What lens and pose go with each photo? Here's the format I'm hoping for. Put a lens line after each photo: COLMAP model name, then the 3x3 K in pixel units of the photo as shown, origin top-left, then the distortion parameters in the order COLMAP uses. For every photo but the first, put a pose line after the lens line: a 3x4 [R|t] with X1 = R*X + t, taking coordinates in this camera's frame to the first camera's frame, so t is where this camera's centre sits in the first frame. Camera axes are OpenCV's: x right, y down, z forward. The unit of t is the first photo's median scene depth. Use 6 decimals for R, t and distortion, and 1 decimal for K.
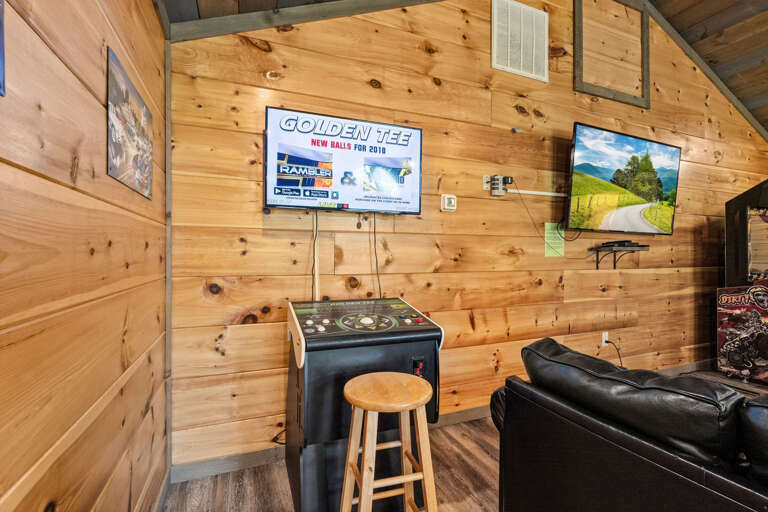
lens RADIAL K [[349.1, 0, 384.7], [0, 349.1, 254.3], [0, 0, 1]] dist [-0.004775, 0.002263]
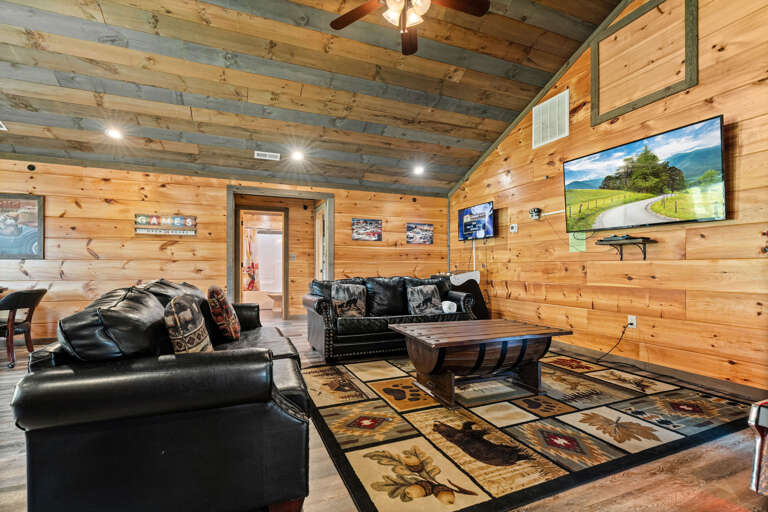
lens RADIAL K [[349.1, 0, 380.6], [0, 349.1, 267.3], [0, 0, 1]] dist [-0.004775, 0.002263]
pose [[-0.010989, -0.002383, -0.999937, 1.836969], [-0.003238, 0.999992, -0.002348, 0.073733], [0.999934, 0.003212, -0.010996, 0.198570]]
